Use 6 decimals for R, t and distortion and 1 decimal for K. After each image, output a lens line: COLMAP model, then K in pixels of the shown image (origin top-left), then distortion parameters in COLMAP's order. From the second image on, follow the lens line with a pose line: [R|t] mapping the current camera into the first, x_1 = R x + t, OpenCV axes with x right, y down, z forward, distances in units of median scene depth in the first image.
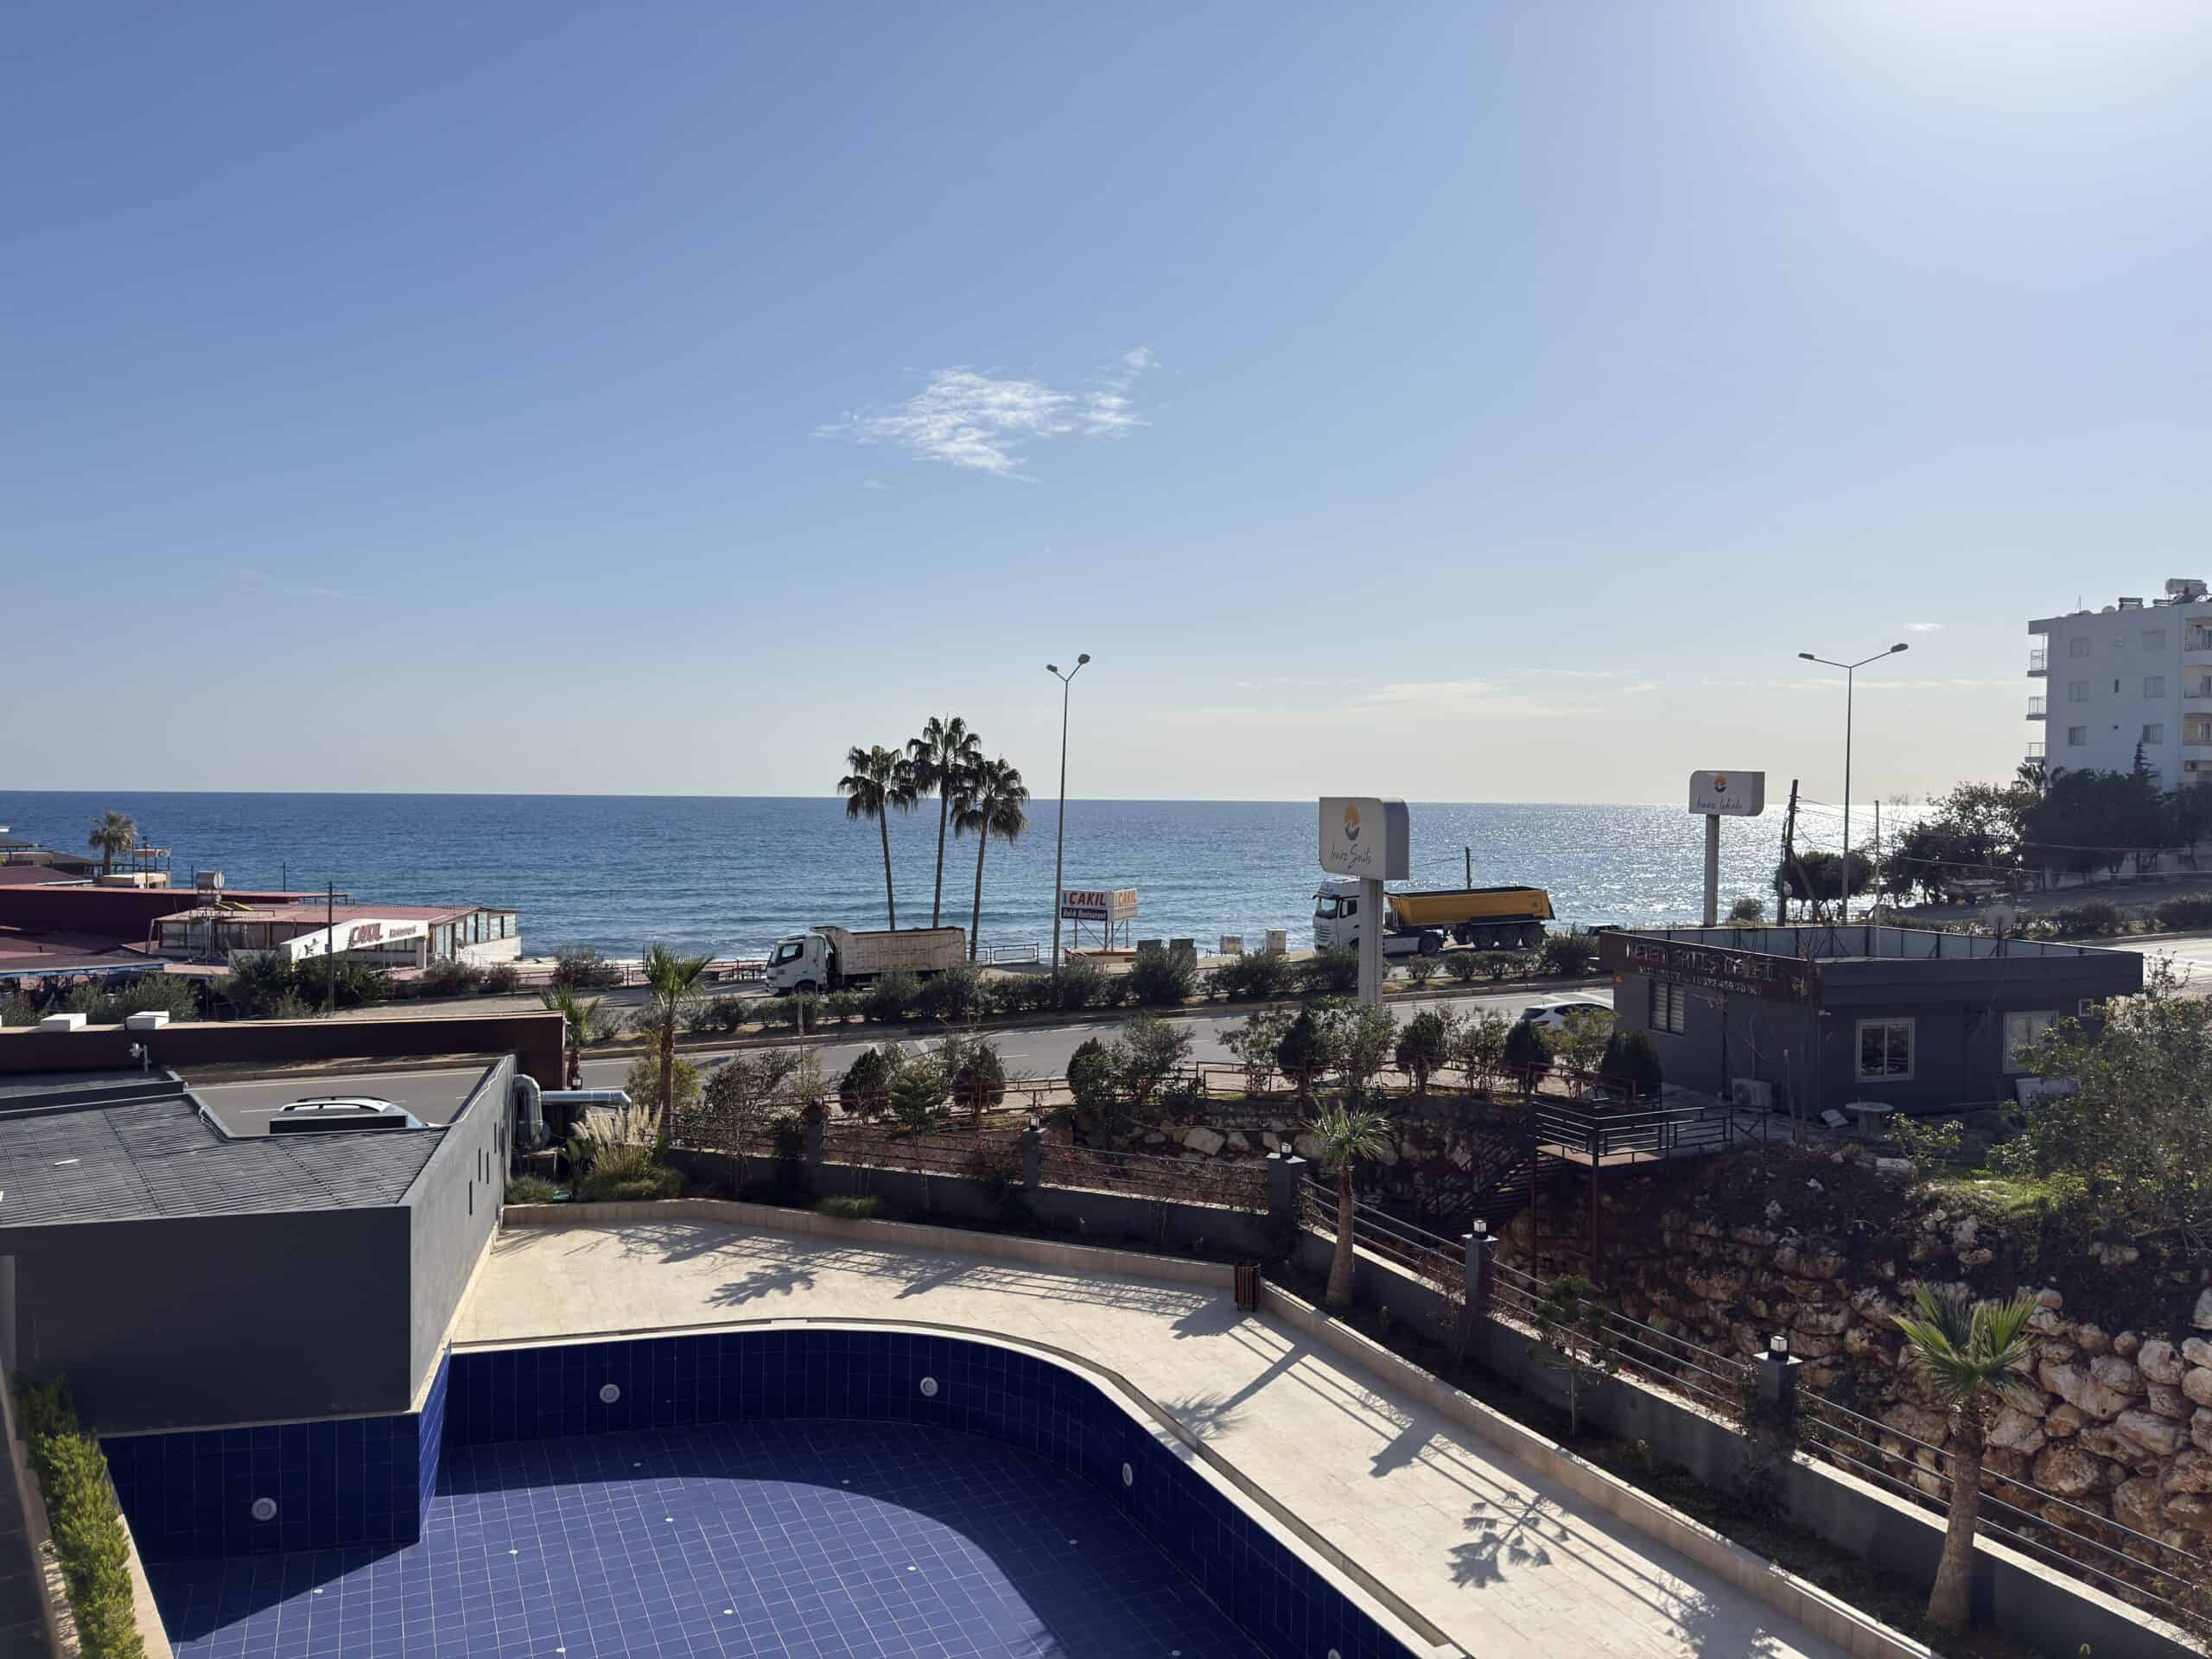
lens RADIAL K [[1550.1, 0, 1106.0], [0, 1550.1, 829.5], [0, 0, 1]] dist [0.058700, -0.067390]
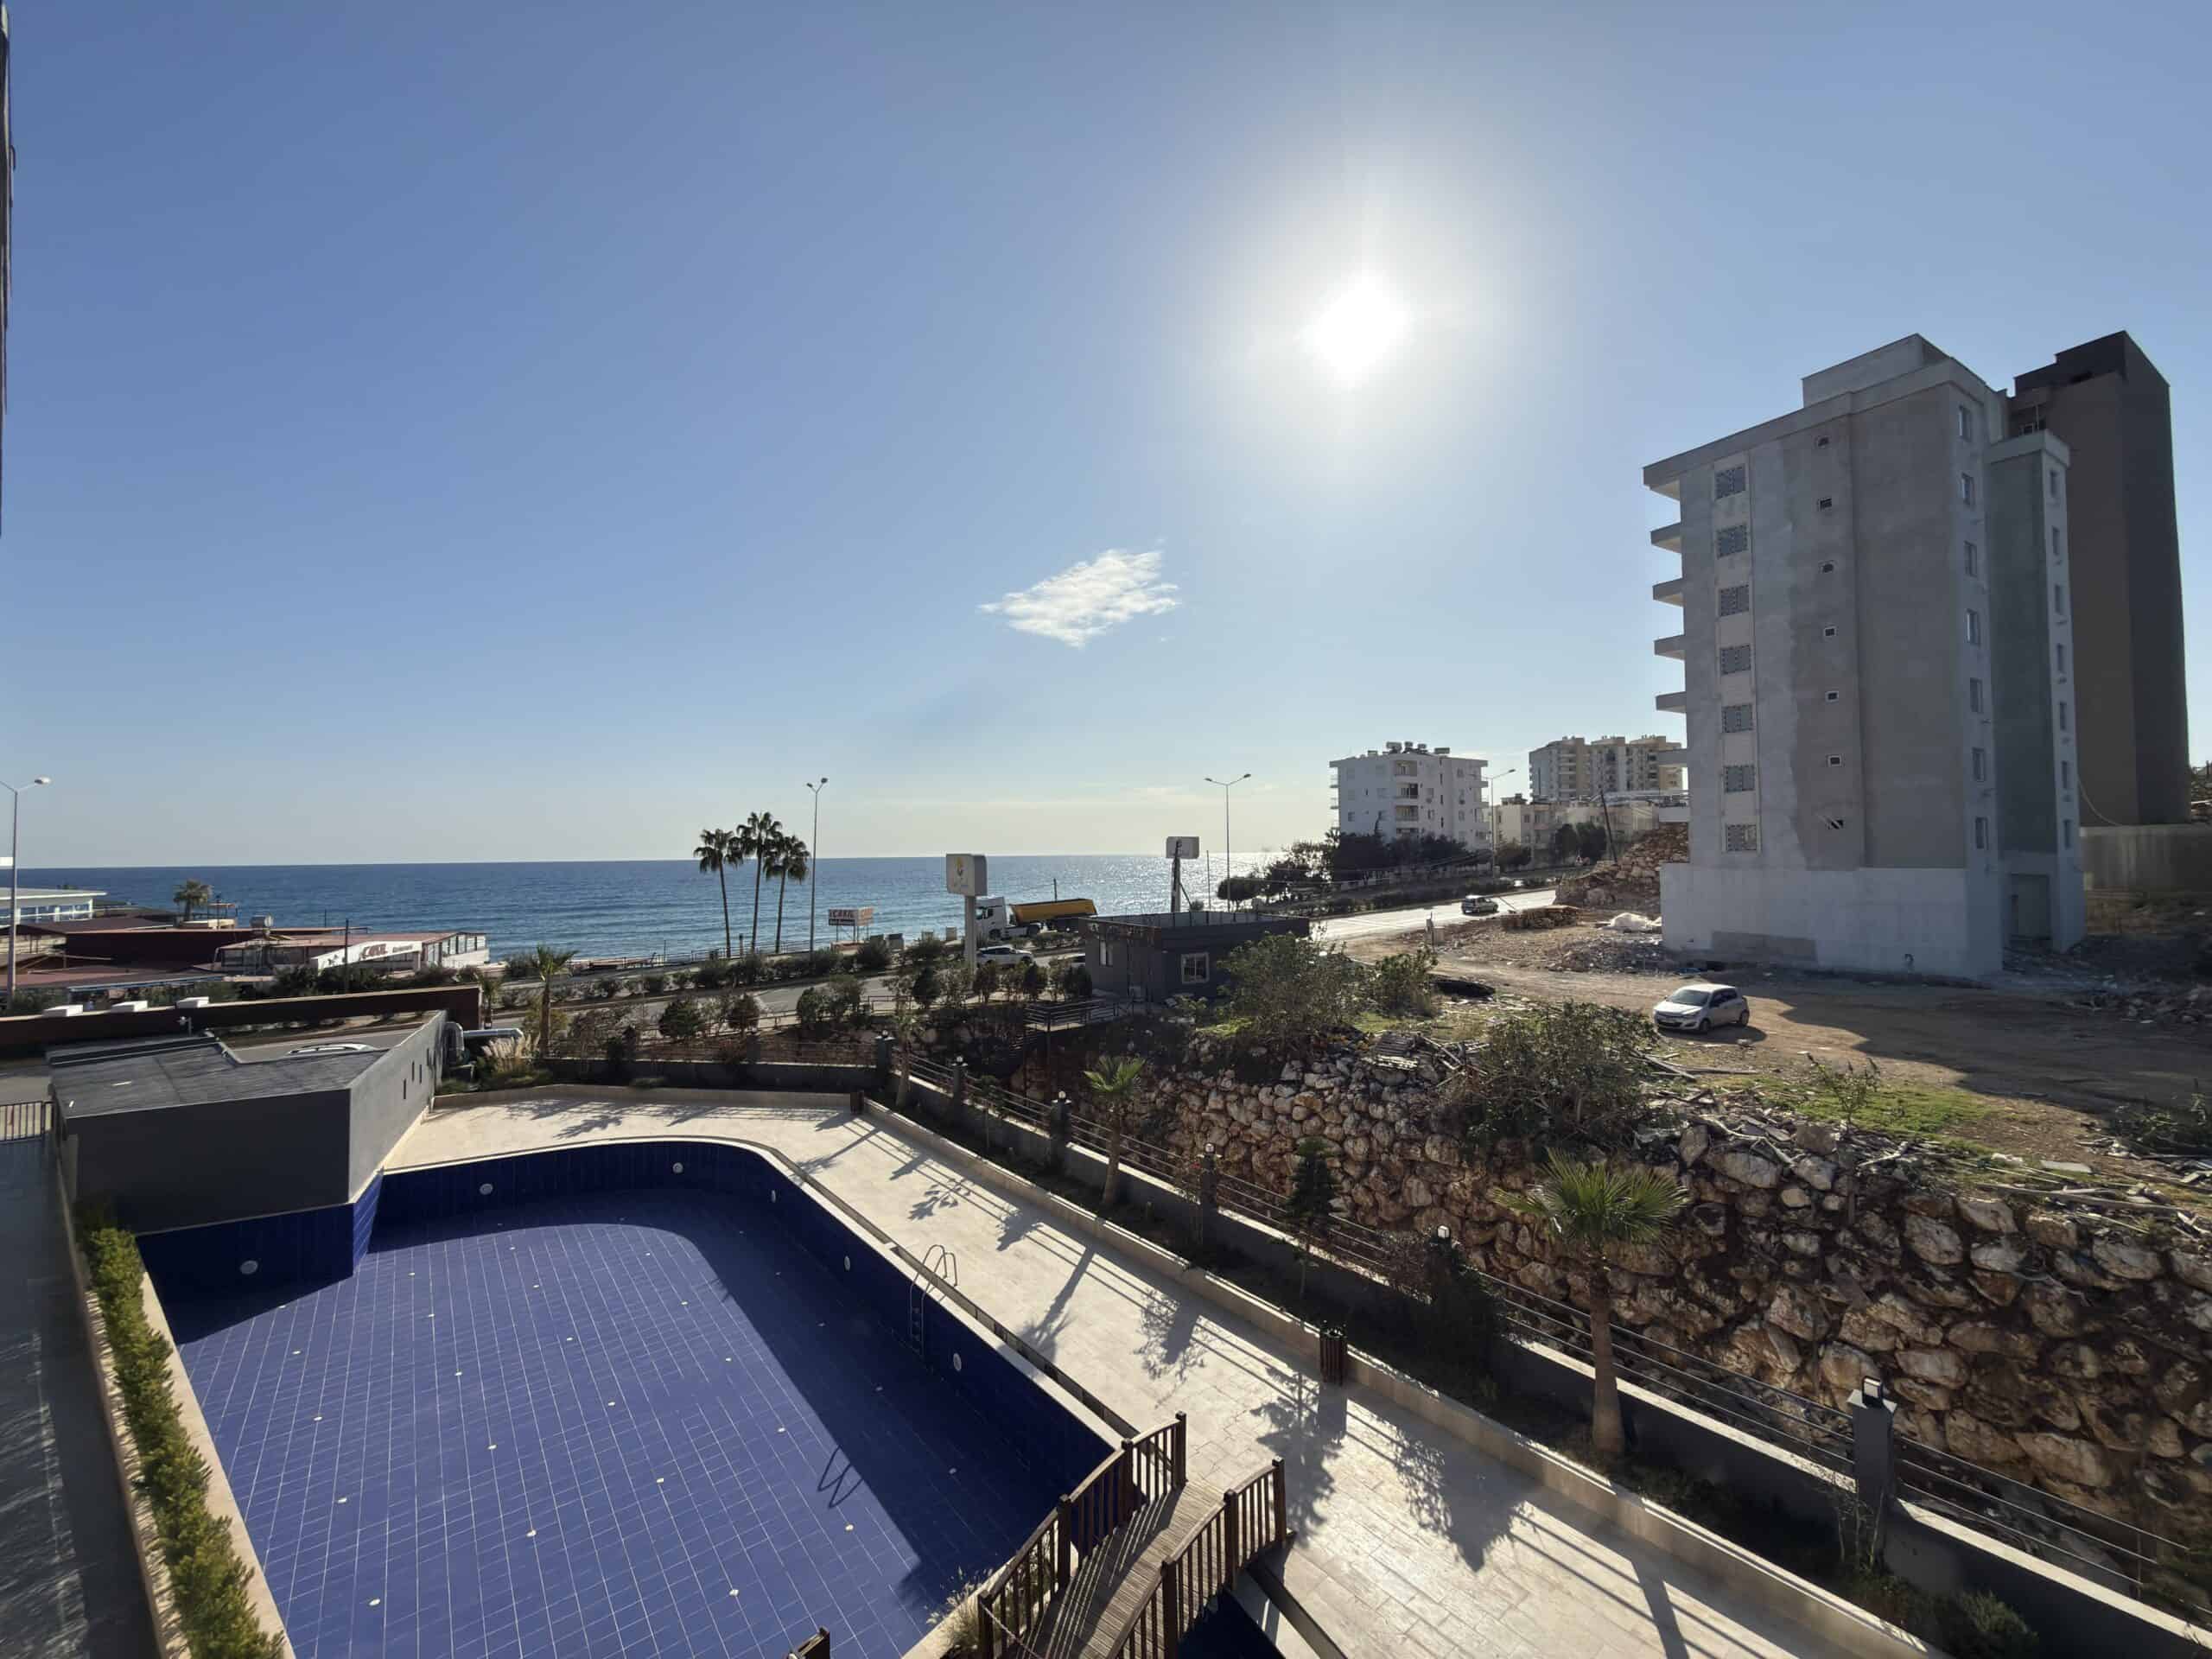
lens RADIAL K [[875.8, 0, 1106.0], [0, 875.8, 829.5], [0, 0, 1]] dist [0.001231, 0.000263]
pose [[0.971632, -0.013238, 0.236127, 0.105744], [0.024724, 0.998647, -0.045747, 0.004669], [-0.235202, 0.050287, 0.970645, -0.130000]]
